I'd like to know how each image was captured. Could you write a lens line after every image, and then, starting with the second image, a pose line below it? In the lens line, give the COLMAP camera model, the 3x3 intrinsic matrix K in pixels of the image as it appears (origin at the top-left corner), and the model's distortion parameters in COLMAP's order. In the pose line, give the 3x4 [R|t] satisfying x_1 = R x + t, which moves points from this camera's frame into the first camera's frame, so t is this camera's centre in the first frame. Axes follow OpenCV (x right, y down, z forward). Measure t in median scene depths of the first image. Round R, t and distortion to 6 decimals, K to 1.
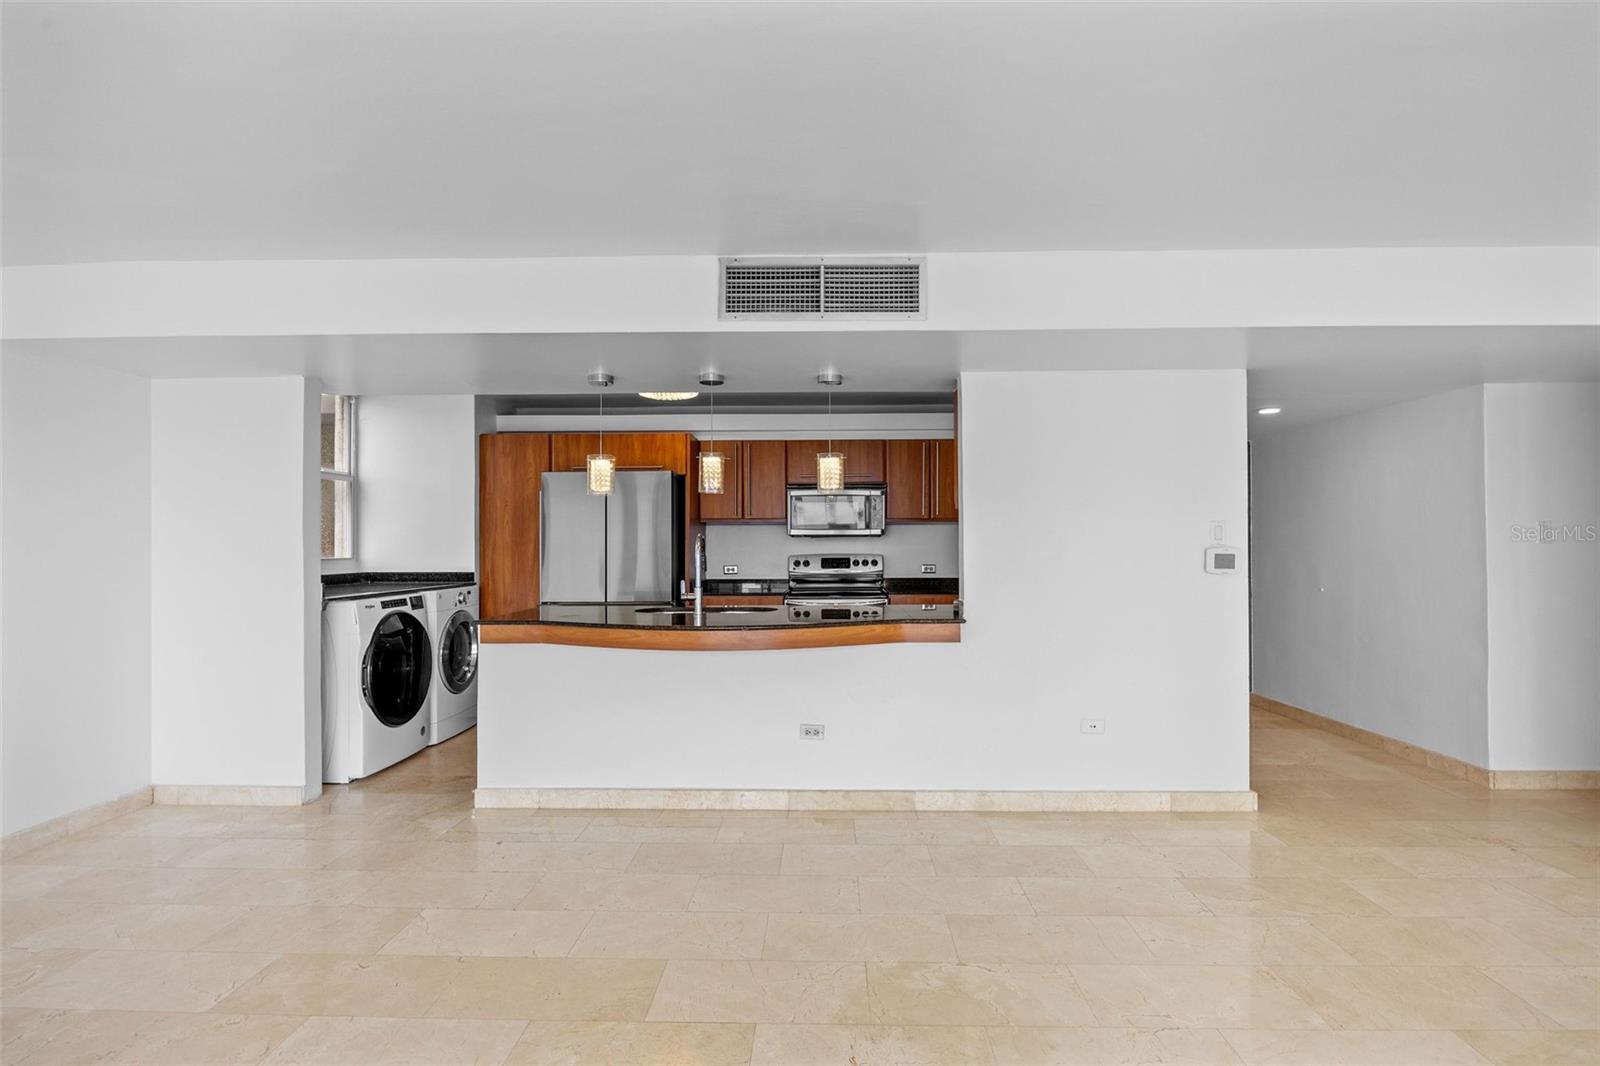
lens RADIAL K [[753.5, 0, 803.1], [0, 753.5, 538.1], [0, 0, 1]] dist [-0.008241, 0.000107]
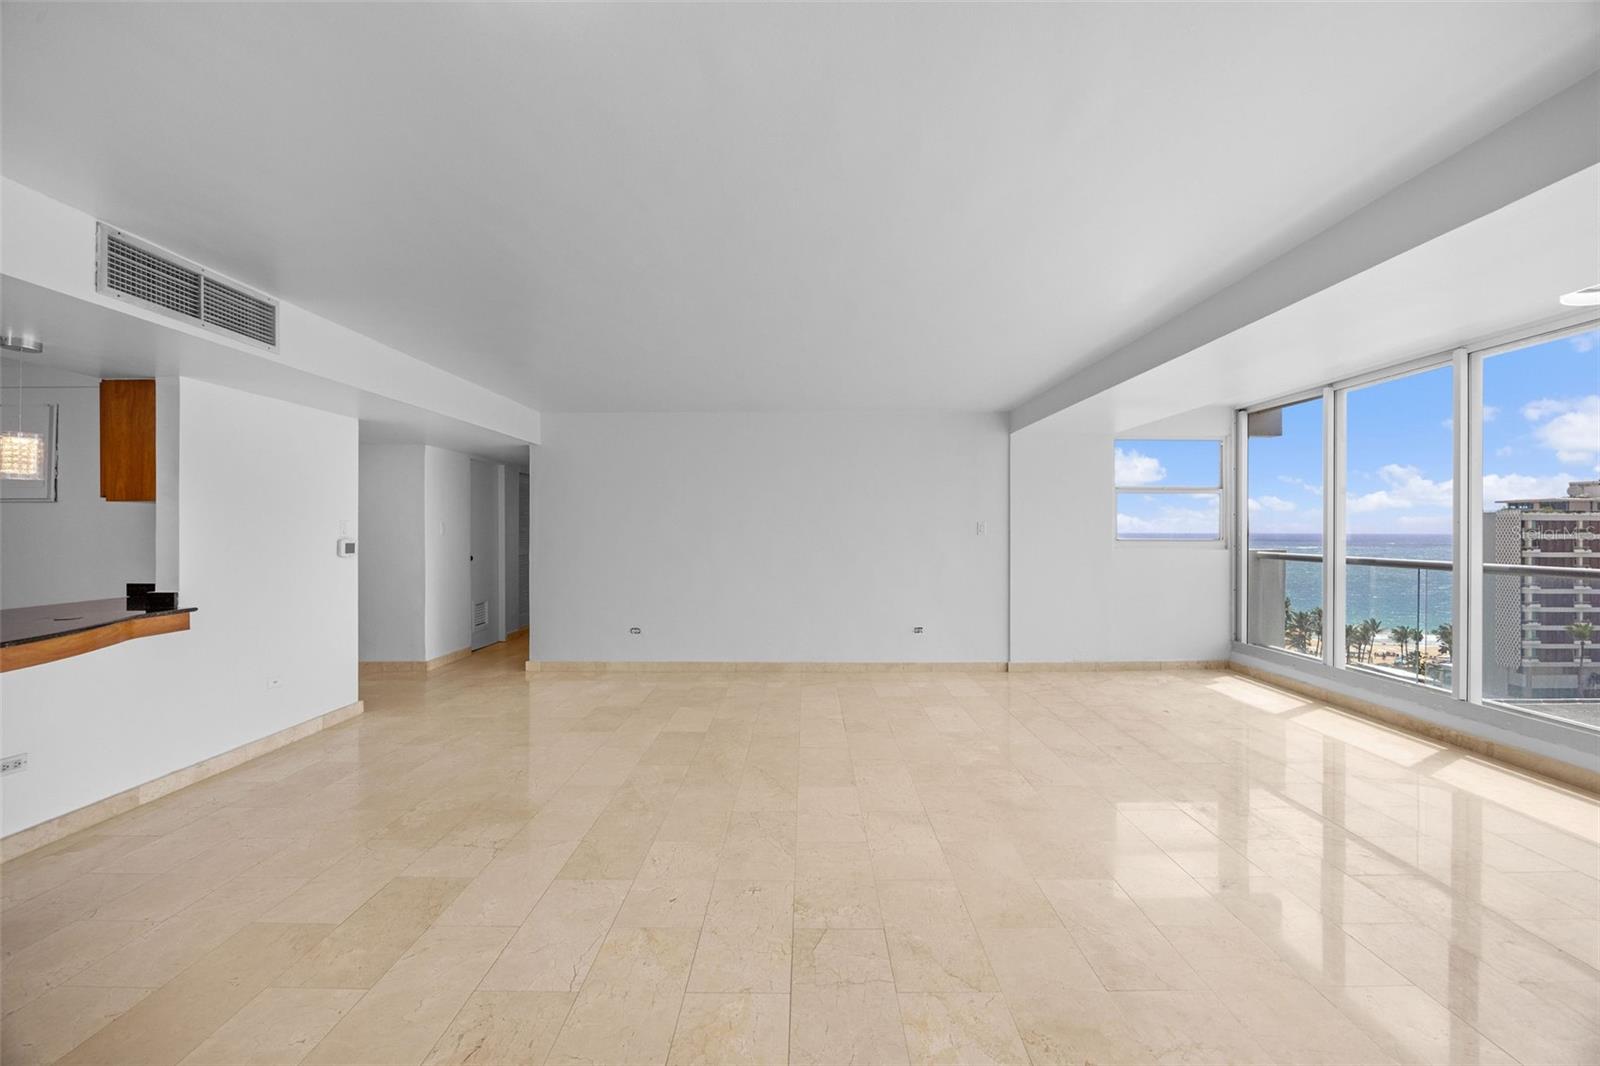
lens RADIAL K [[664.5, 0, 804.4], [0, 664.5, 537.2], [0, 0, 1]] dist [-0.007460, 0.000694]
pose [[-0.021102, -0.008828, 0.999738, -0.744053], [-0.011867, 0.999893, 0.008579, -0.012176], [-0.999707, -0.011683, -0.021205, 0.142256]]
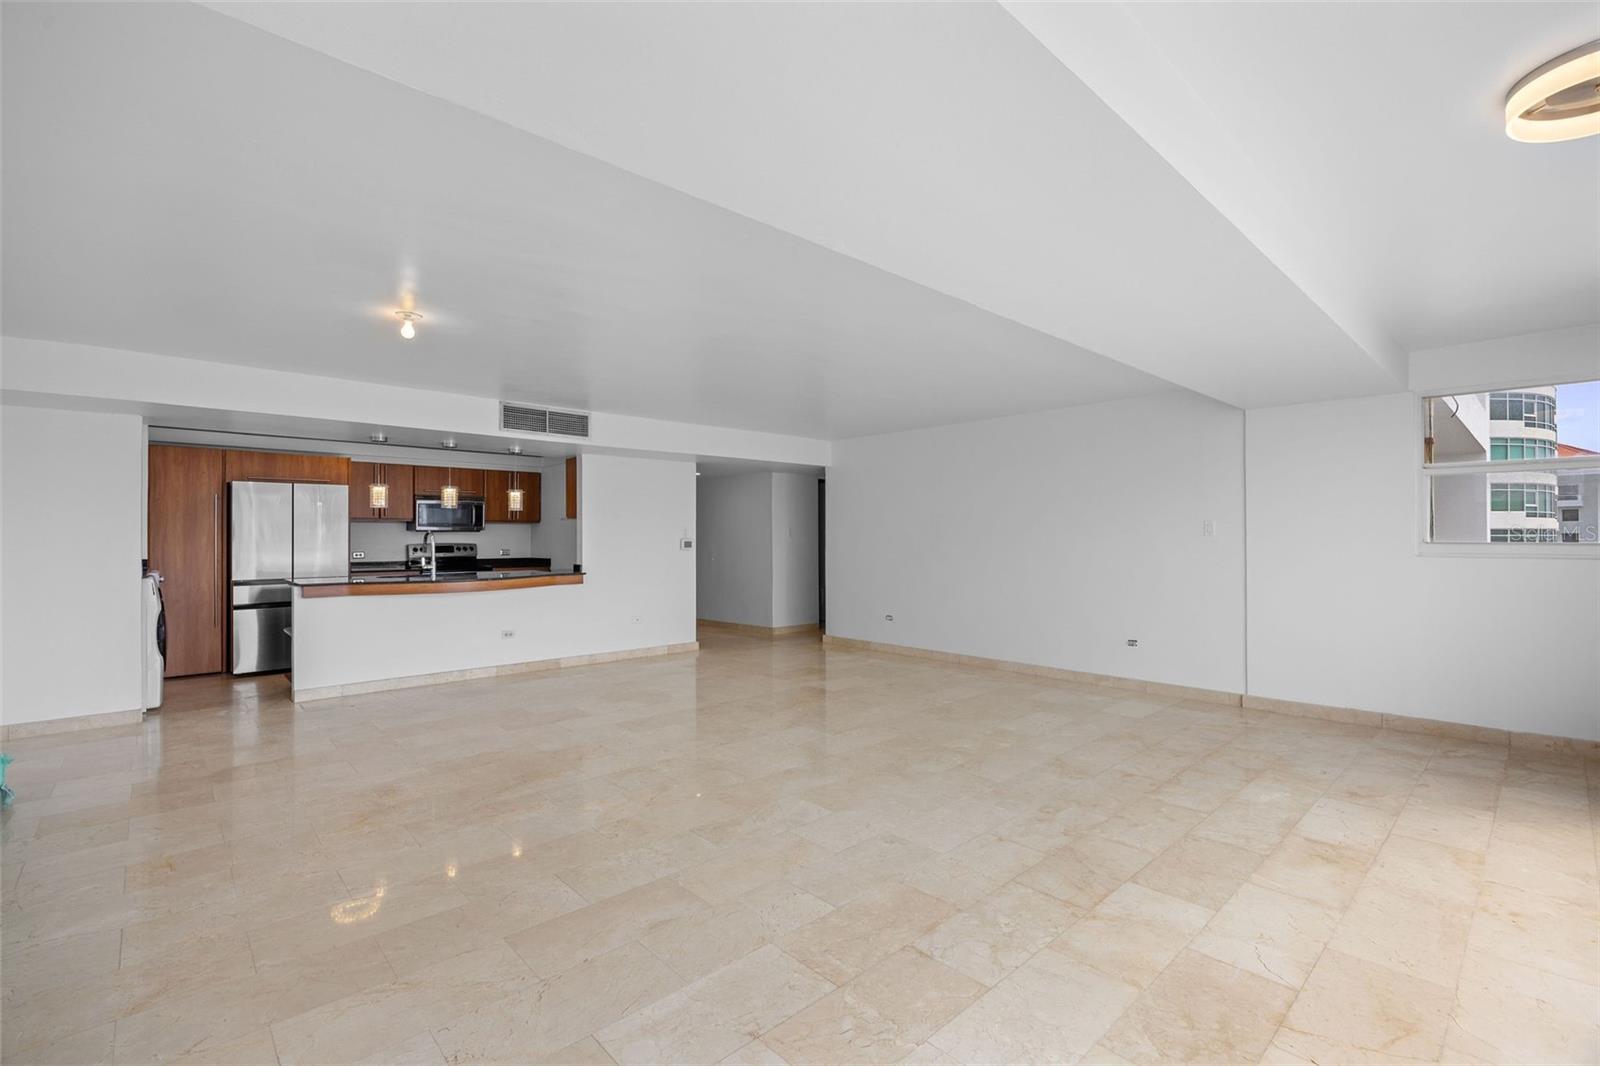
lens RADIAL K [[709.2, 0, 802.6], [0, 709.2, 536.8], [0, 0, 1]] dist [-0.014339, 0.001737]
pose [[0.715152, 0.001226, 0.698968, -0.723527], [-0.007687, 0.999952, 0.006110, -0.008994], [-0.698926, -0.009742, 0.715127, -0.824341]]
